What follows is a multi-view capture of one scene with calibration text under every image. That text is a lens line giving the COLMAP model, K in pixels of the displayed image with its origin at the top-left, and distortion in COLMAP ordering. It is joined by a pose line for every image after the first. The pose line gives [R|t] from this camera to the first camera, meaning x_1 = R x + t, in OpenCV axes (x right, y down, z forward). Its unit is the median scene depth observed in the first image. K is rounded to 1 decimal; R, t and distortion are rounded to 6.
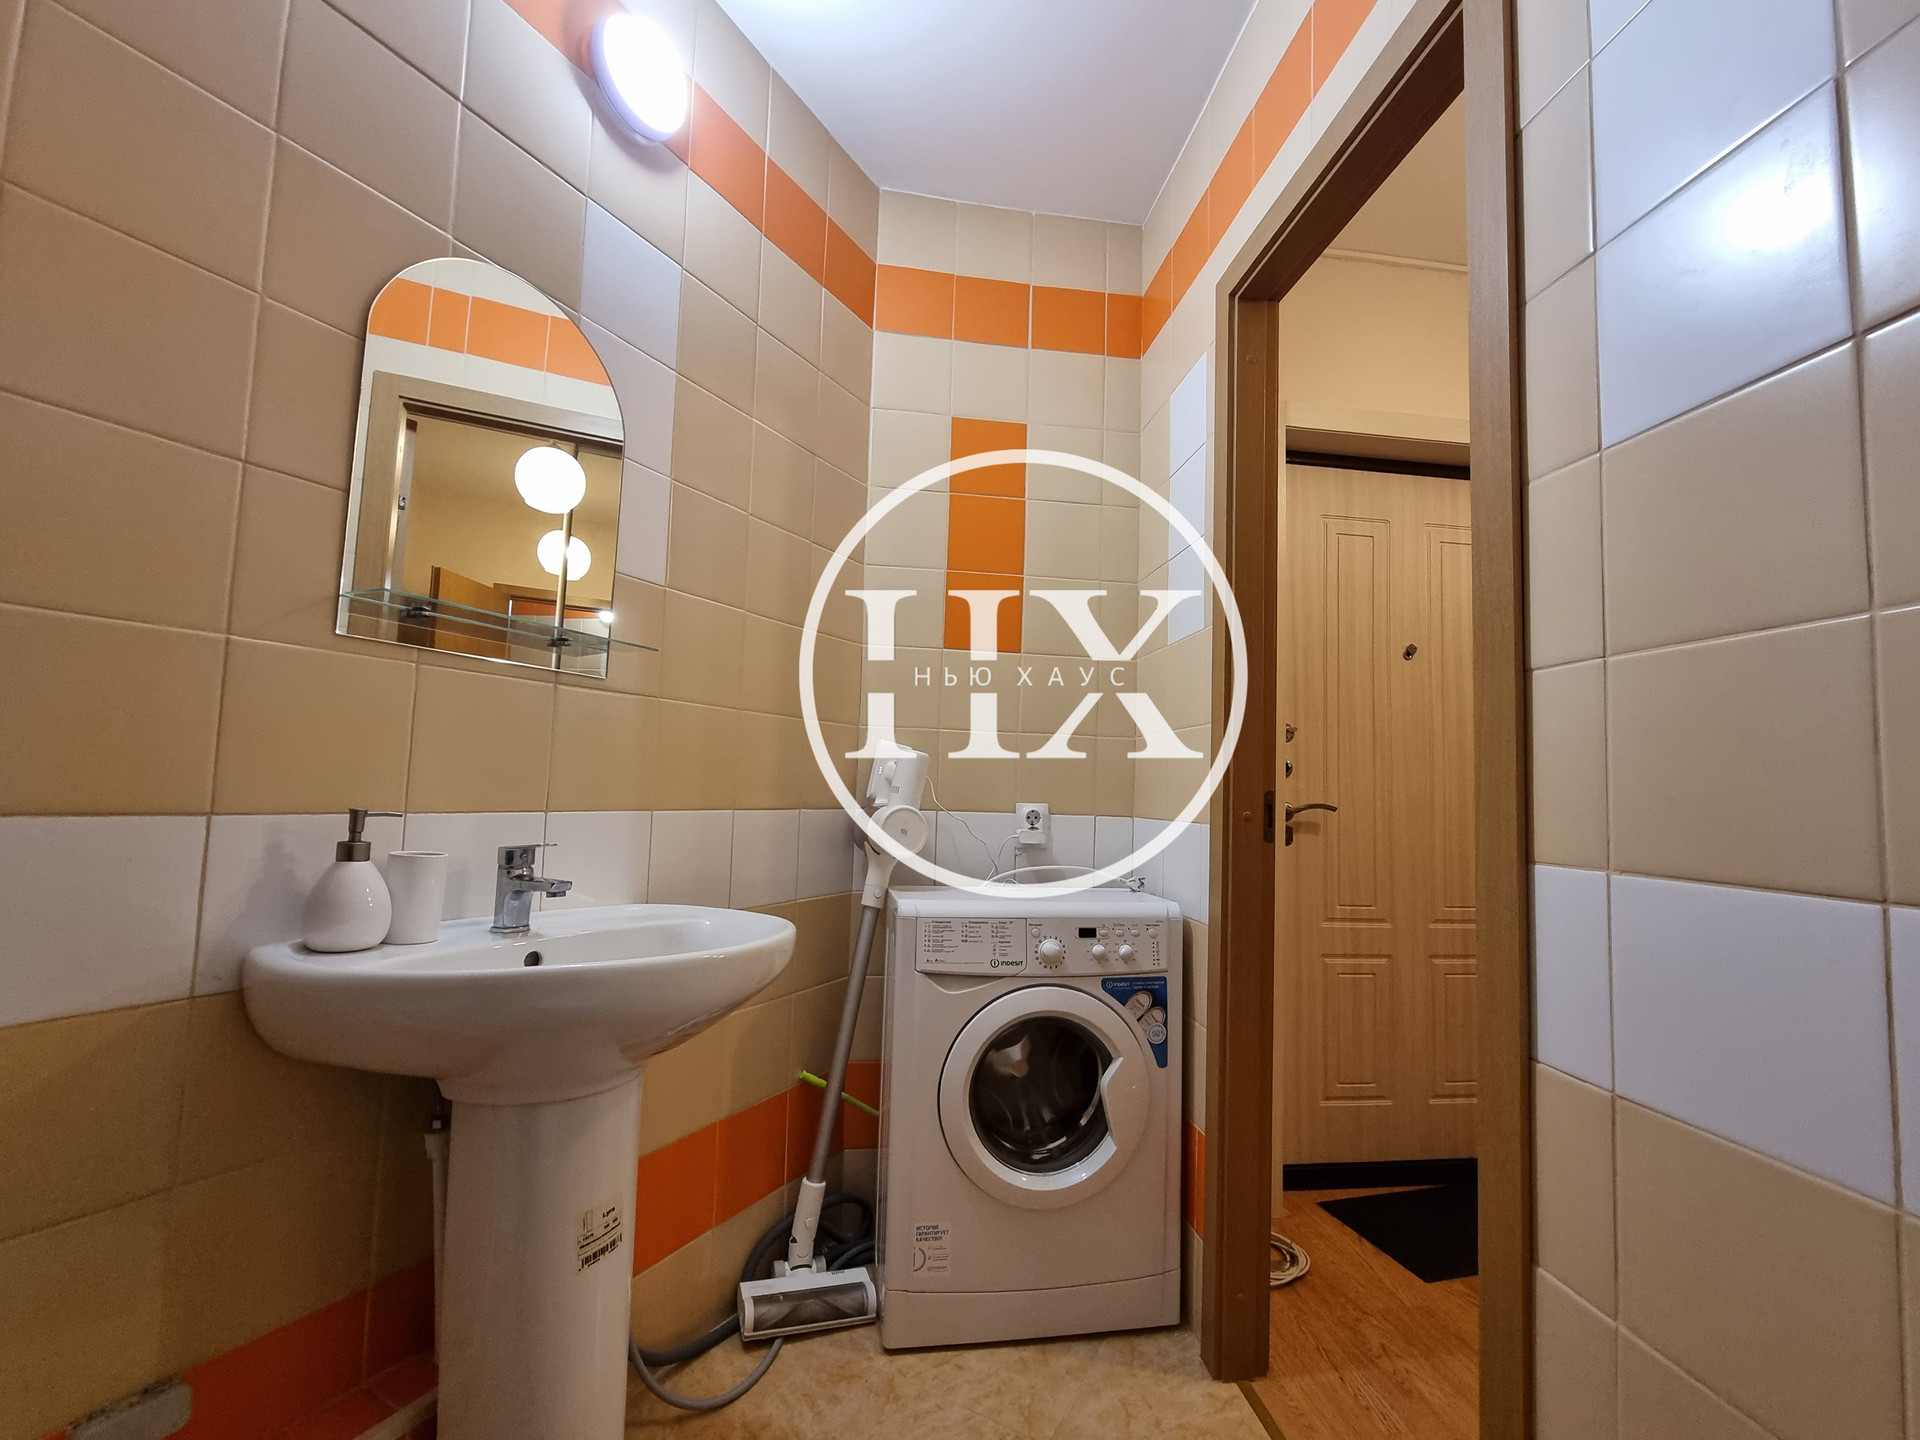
lens RADIAL K [[794.2, 0, 959.9], [0, 794.2, 734.8], [0, 0, 1]] dist [-0.002161, -0.000281]
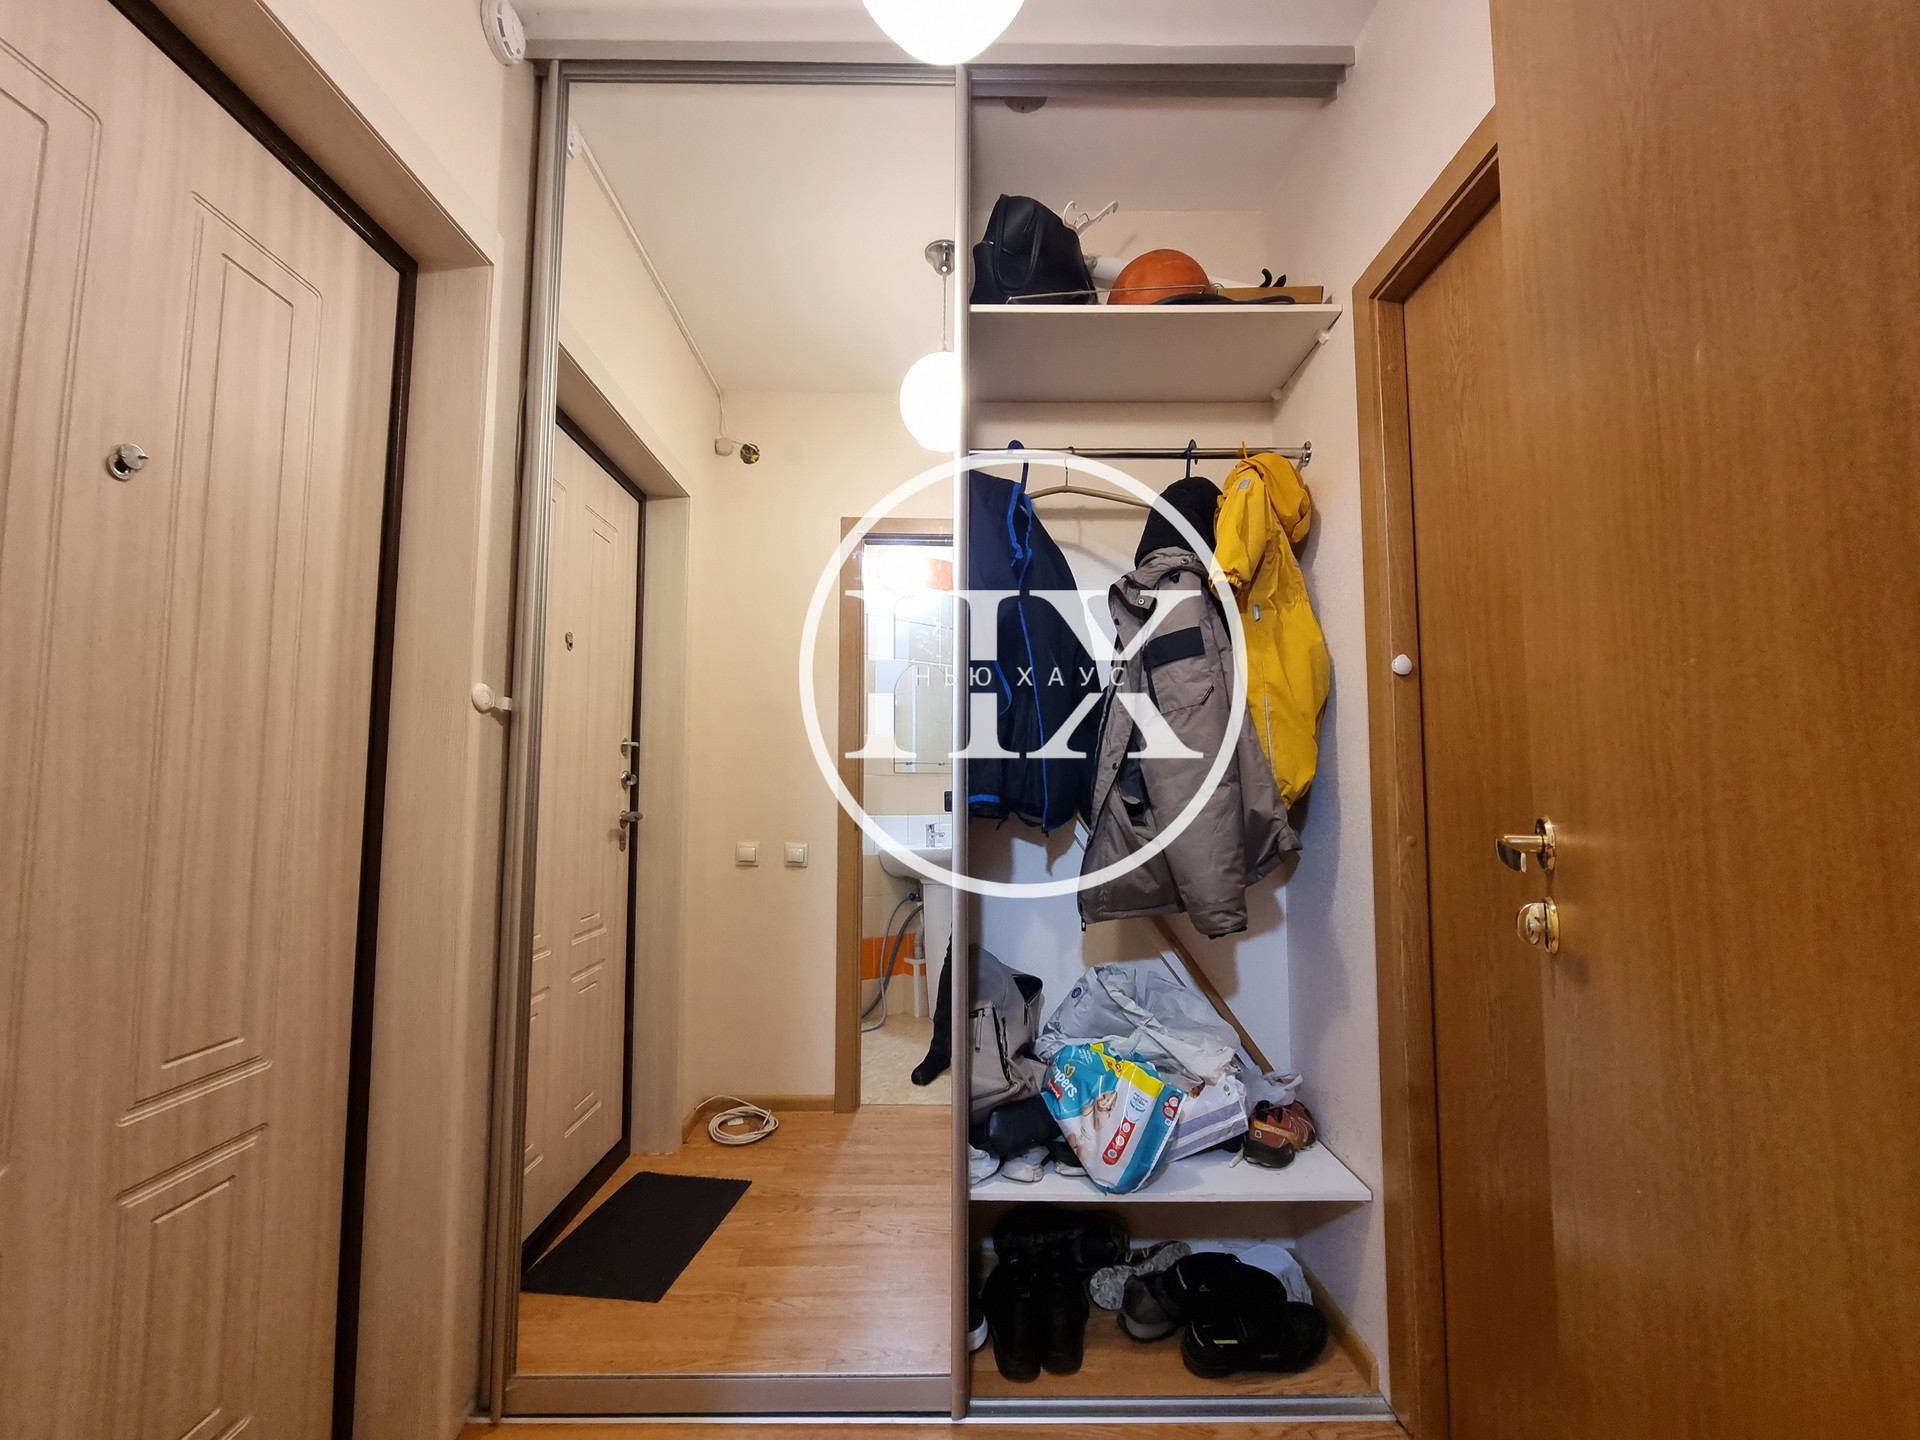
lens RADIAL K [[801.2, 0, 953.4], [0, 801.2, 731.8], [0, 0, 1]] dist [-0.001608, -0.000514]
pose [[0.129066, 0.045423, 0.990595, 0.317338], [-0.068917, 0.996946, -0.036734, 0.030354], [-0.989238, -0.063528, 0.131803, 0.746697]]
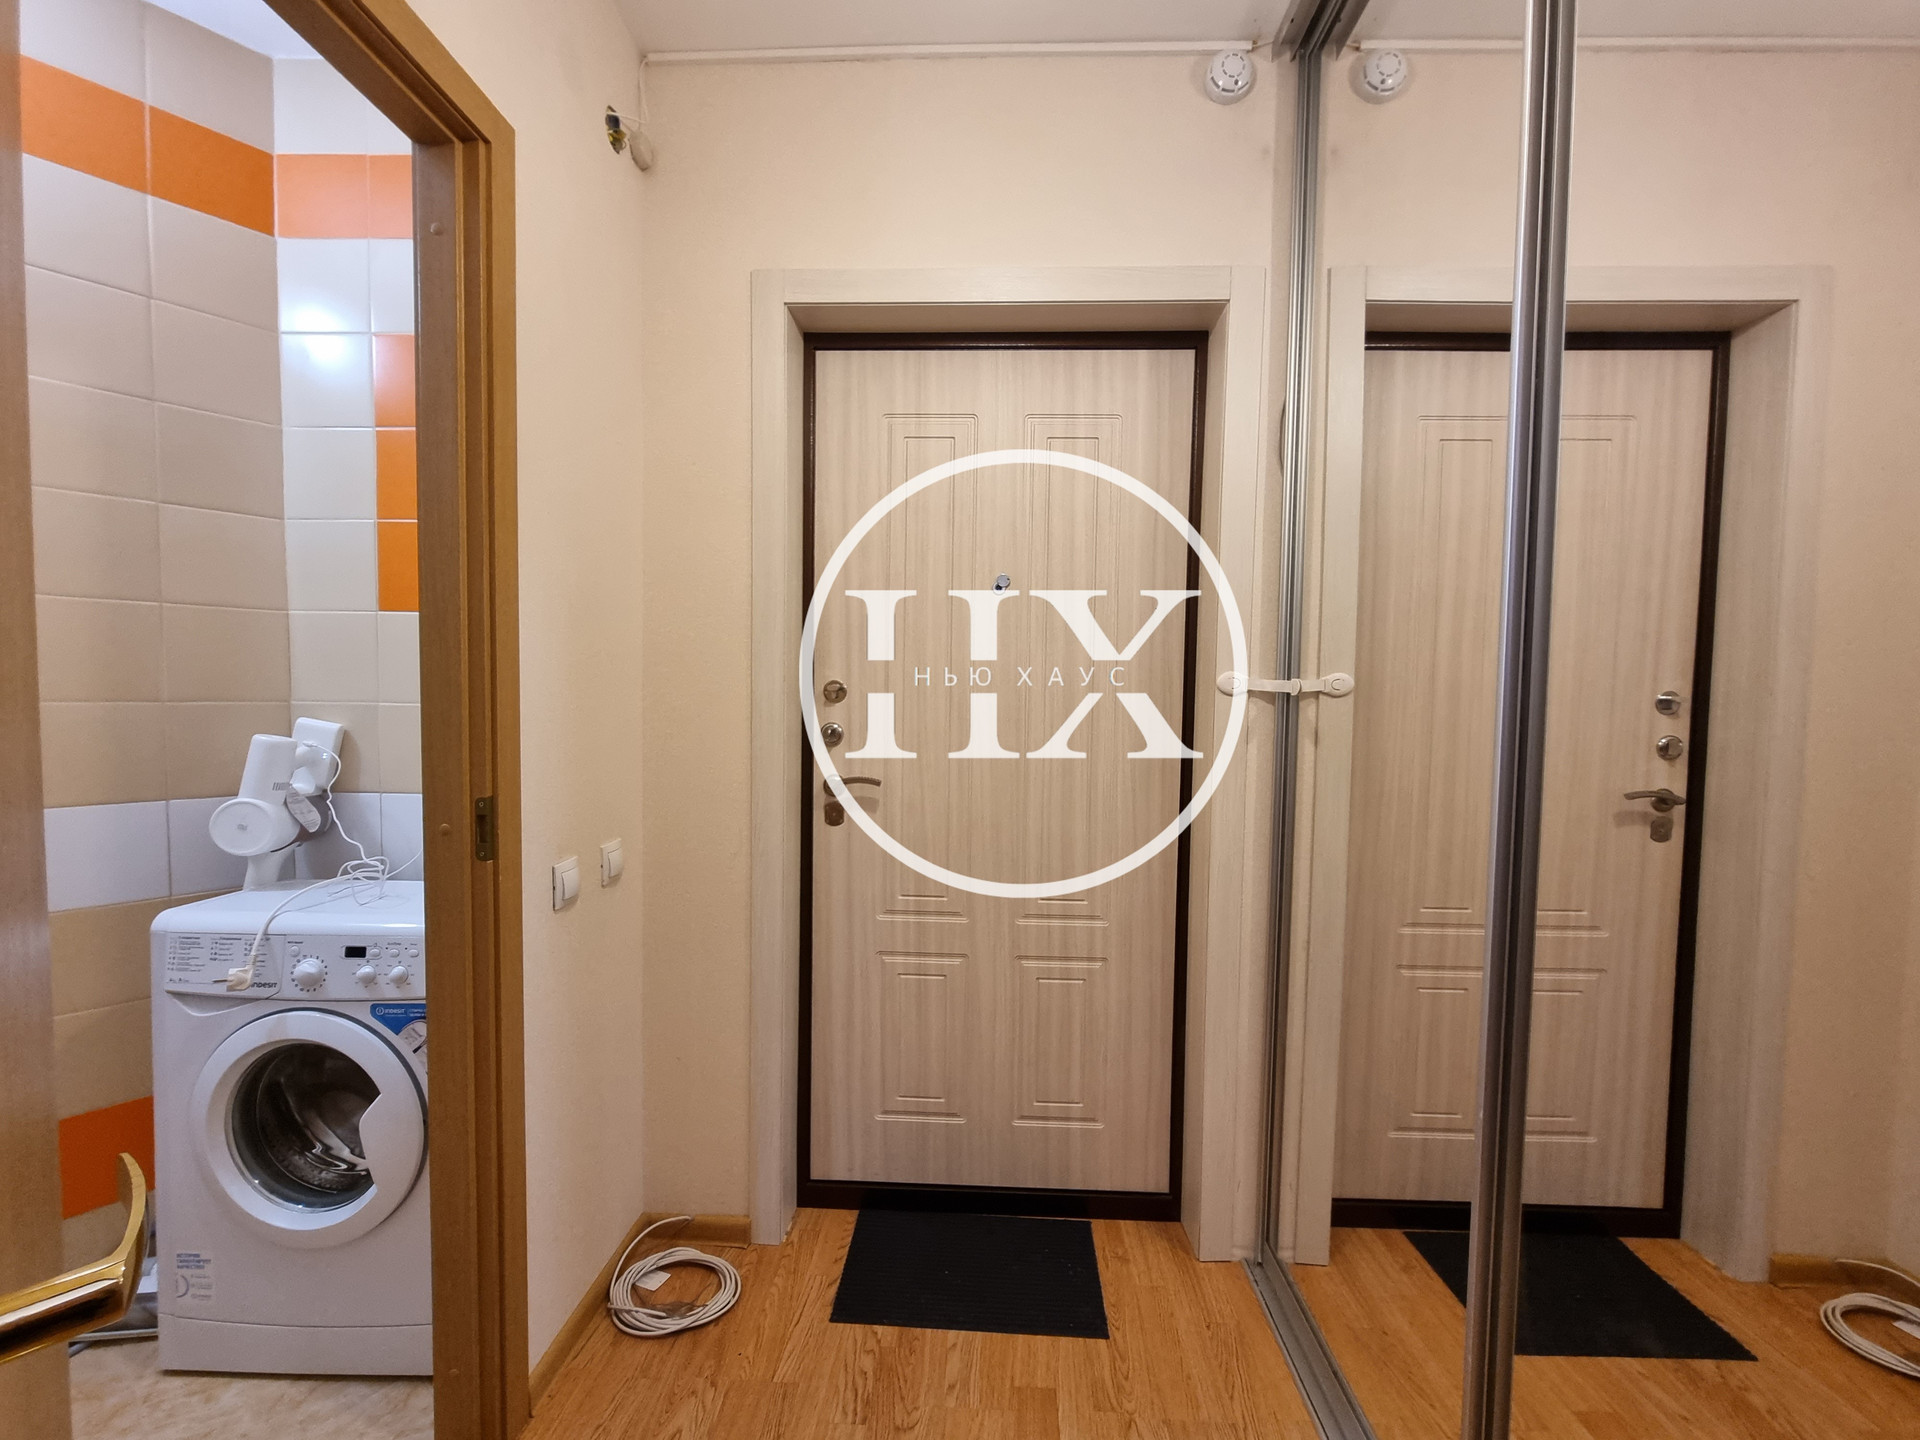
lens RADIAL K [[794.2, 0, 959.9], [0, 794.2, 734.8], [0, 0, 1]] dist [-0.002161, -0.000281]
pose [[0.984973, -0.009966, -0.172421, 0.962635], [0.029241, 0.993544, 0.109613, -0.062728], [0.170216, -0.113007, 0.978906, 0.289349]]
